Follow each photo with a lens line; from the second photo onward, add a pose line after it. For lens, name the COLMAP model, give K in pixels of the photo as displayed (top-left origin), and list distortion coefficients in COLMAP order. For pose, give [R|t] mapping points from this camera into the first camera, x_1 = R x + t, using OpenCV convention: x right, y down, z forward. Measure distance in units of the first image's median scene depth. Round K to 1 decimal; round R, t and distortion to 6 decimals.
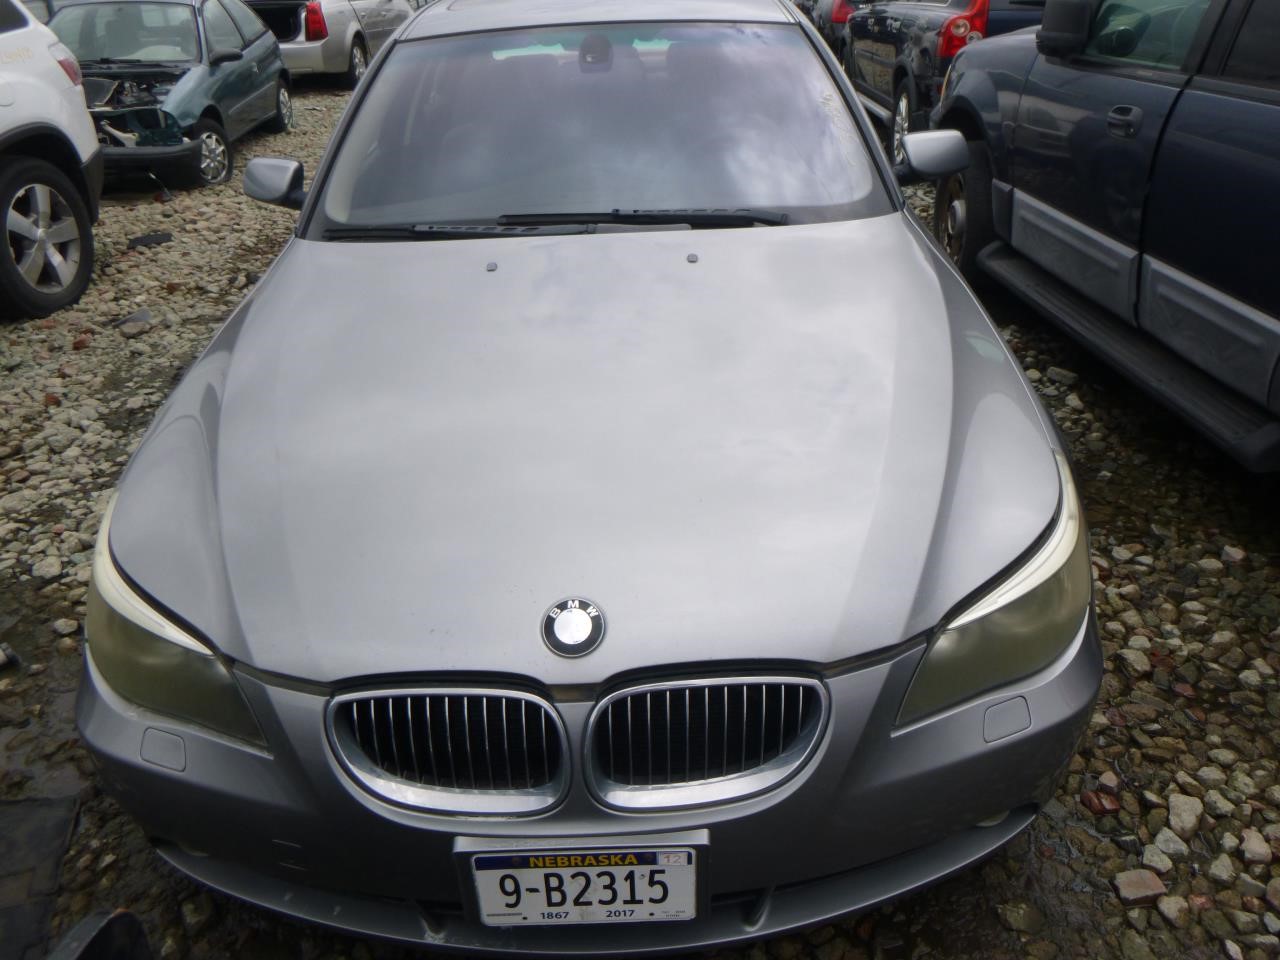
lens RADIAL K [[986.1, 0, 640.0], [0, 986.1, 480.0], [0, 0, 1]] dist [-0.005235, -0.011927]
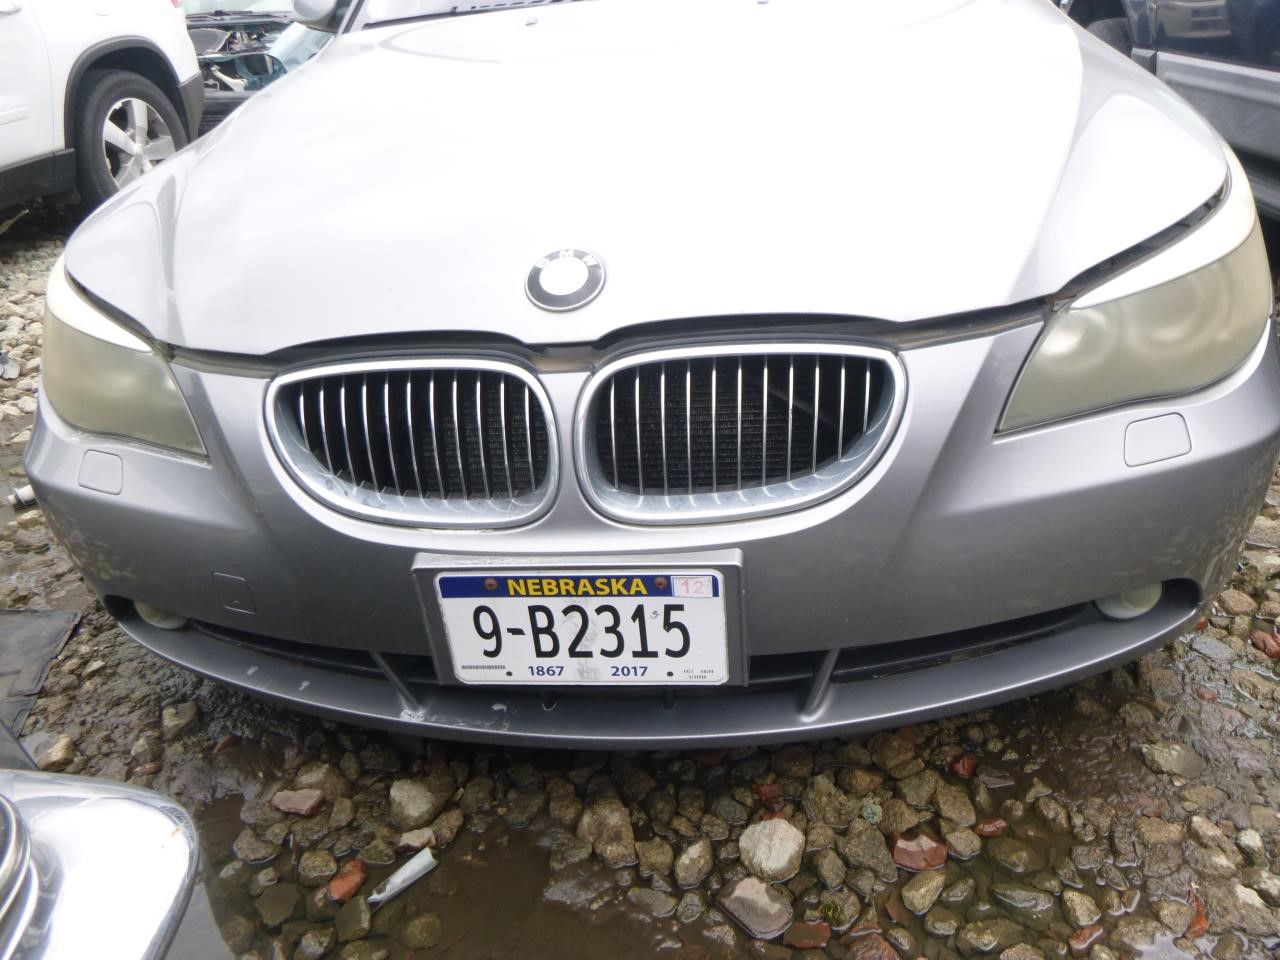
lens RADIAL K [[980.3, 0, 631.9], [0, 980.3, 475.3], [0, 0, 1]] dist [-0.012496, -0.008074]
pose [[0.991831, 0.006612, -0.127391, 0.063237], [-0.007735, 0.999936, -0.008316, 0.235188], [0.127328, 0.009233, 0.991818, 0.189492]]
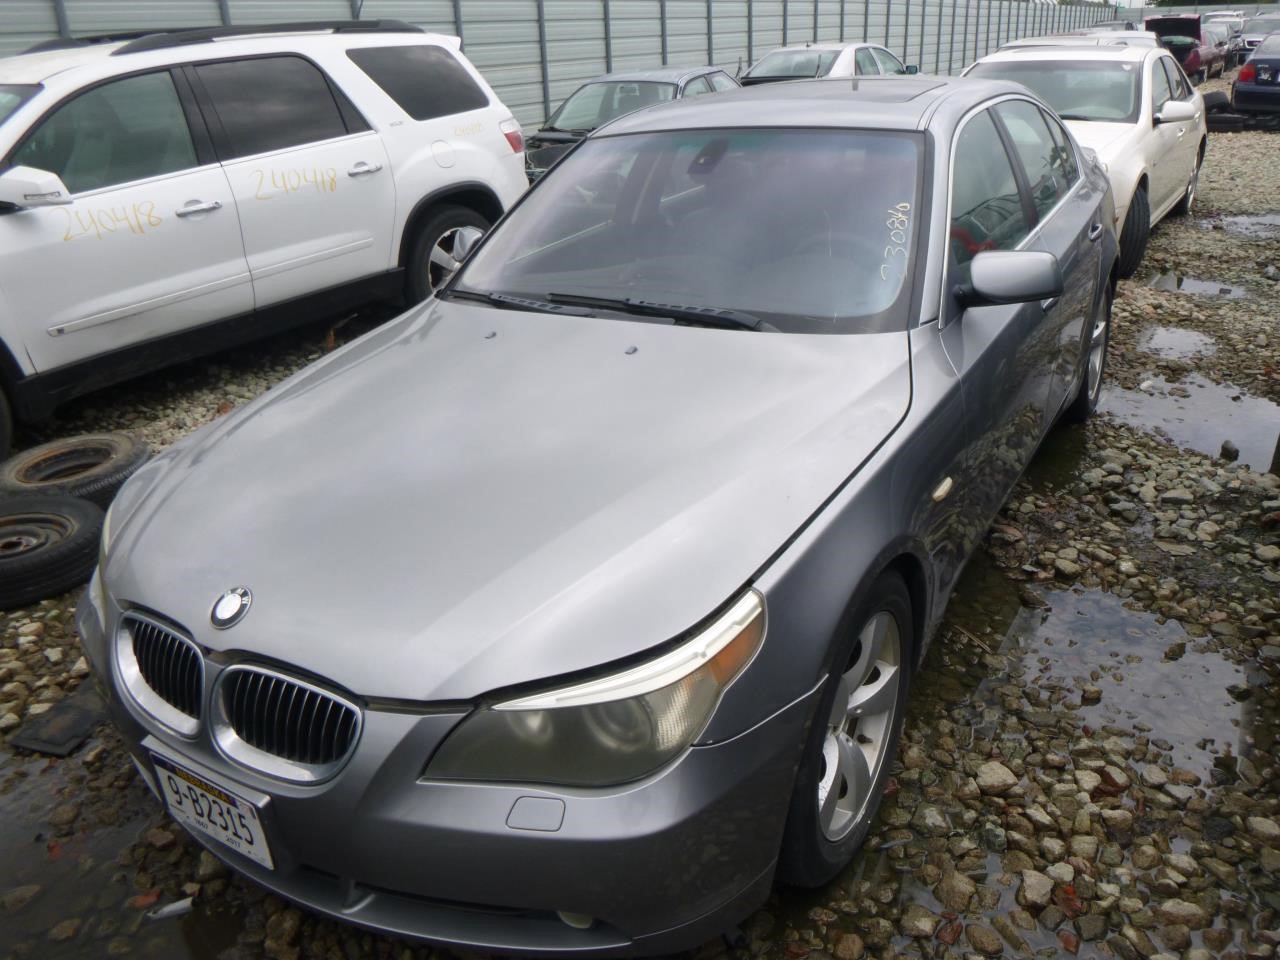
lens RADIAL K [[986.1, 0, 640.0], [0, 986.1, 480.0], [0, 0, 1]] dist [-0.005235, -0.011927]
pose [[0.838710, 0.201338, -0.505992, 0.778283], [-0.227602, 0.973701, 0.010180, -0.118285], [0.494735, 0.106627, 0.862478, 0.091894]]
